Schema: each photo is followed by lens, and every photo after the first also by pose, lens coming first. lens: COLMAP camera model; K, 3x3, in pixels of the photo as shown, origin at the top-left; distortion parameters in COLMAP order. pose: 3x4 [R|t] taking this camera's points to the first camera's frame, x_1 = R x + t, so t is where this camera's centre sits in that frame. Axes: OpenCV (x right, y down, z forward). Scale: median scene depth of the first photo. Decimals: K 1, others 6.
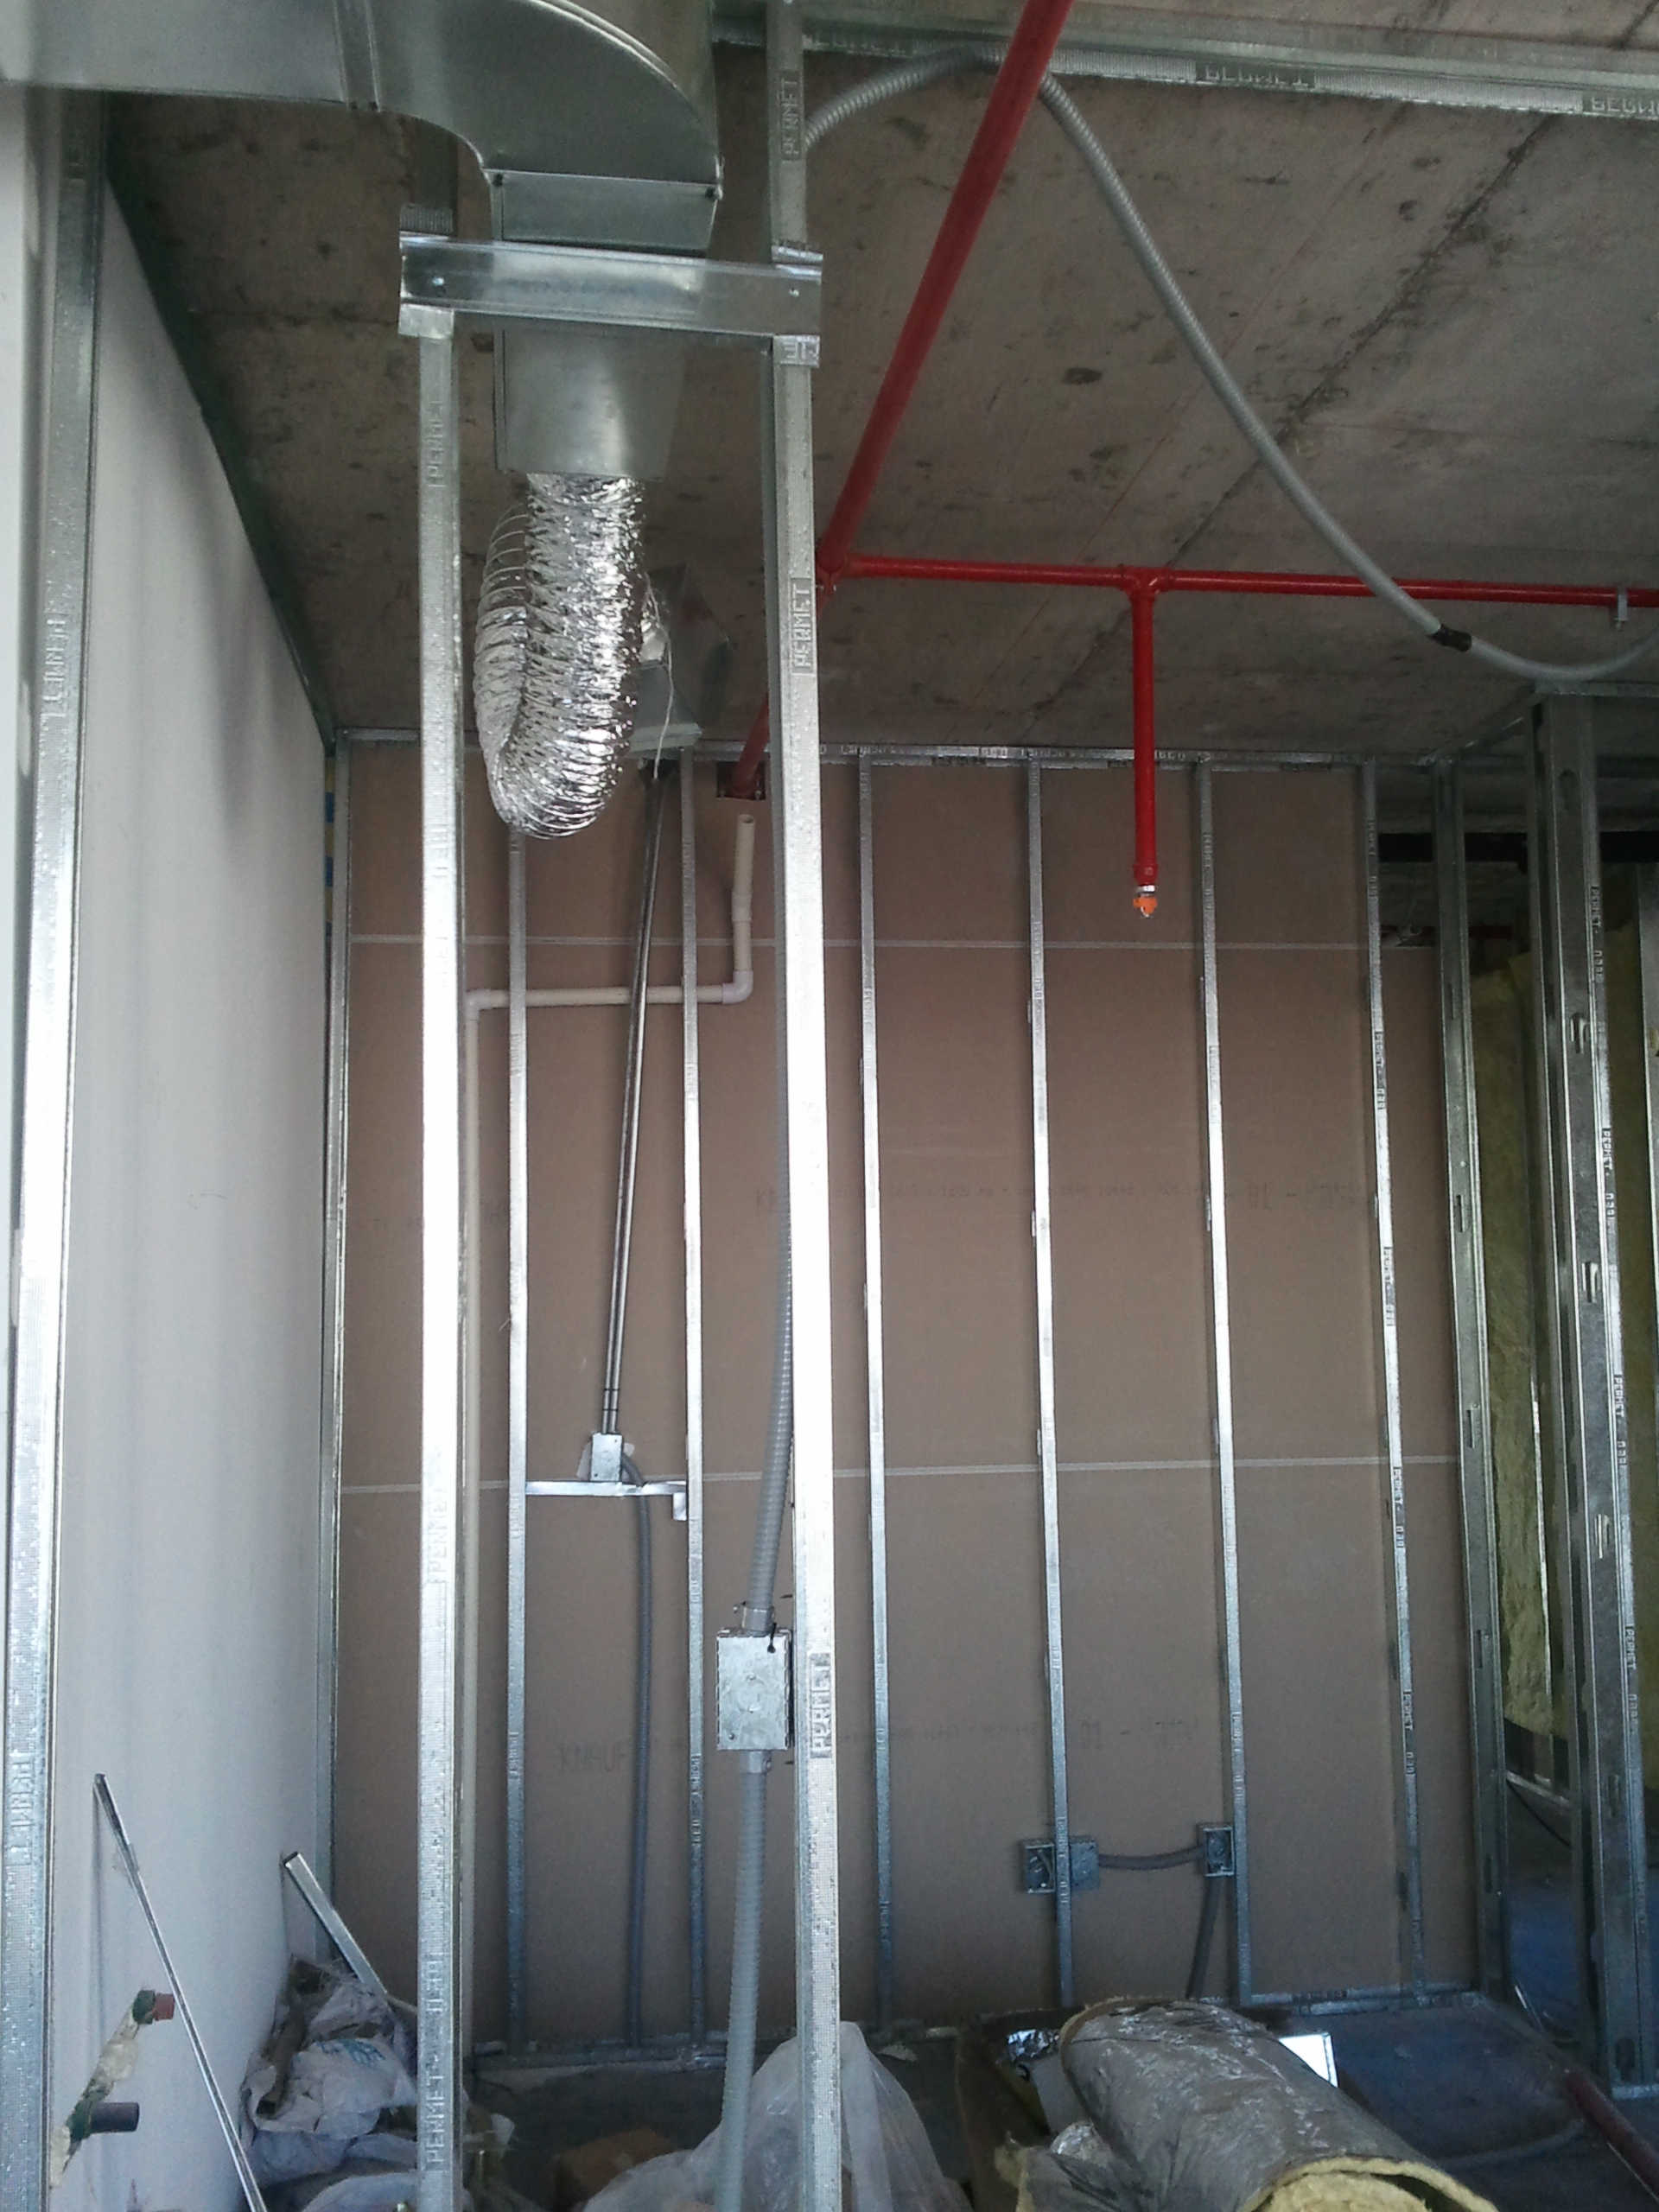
lens RADIAL K [[2182.7, 0, 828.4], [0, 2182.7, 1151.5], [0, 0, 1]] dist [-0.008220, 0.001051]
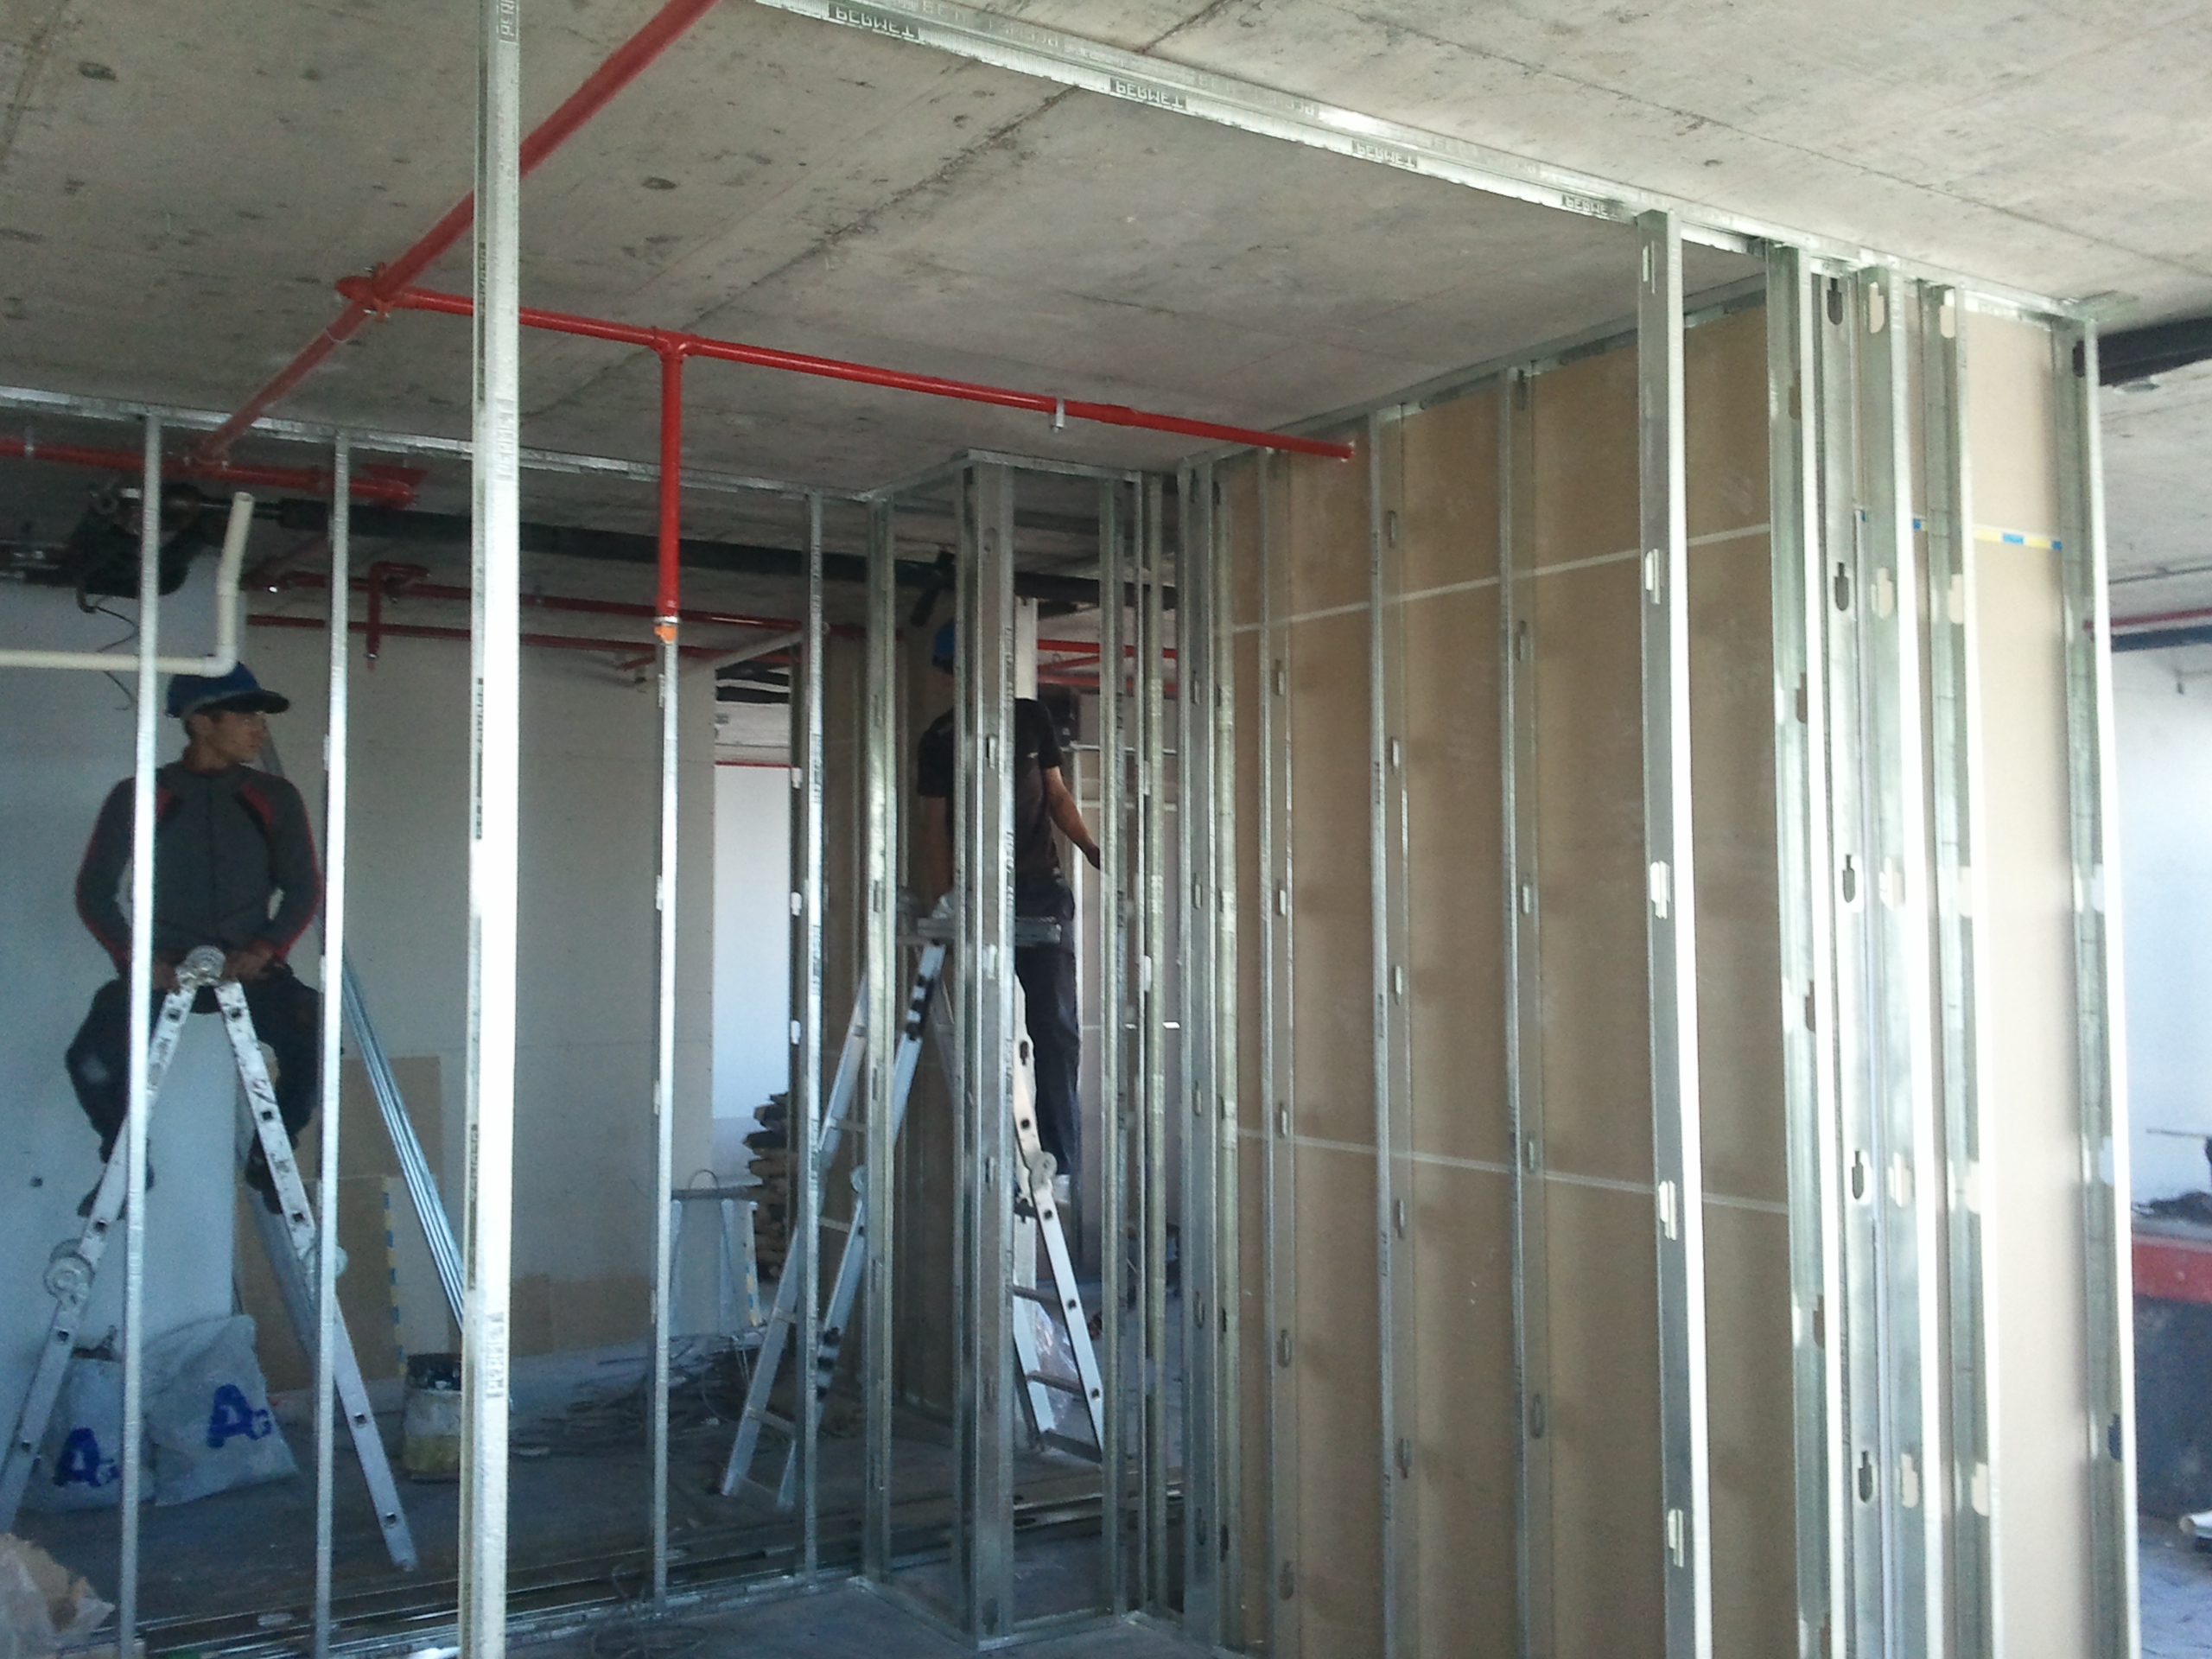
lens RADIAL K [[2191.7, 0, 1106.0], [0, 2191.7, 829.5], [0, 0, 1]] dist [0.108202, -0.256942]
pose [[0.903722, 0.032744, 0.426867, -0.147006], [-0.043695, 0.998919, 0.015881, -0.046360], [-0.425885, -0.033004, 0.904175, -0.143701]]
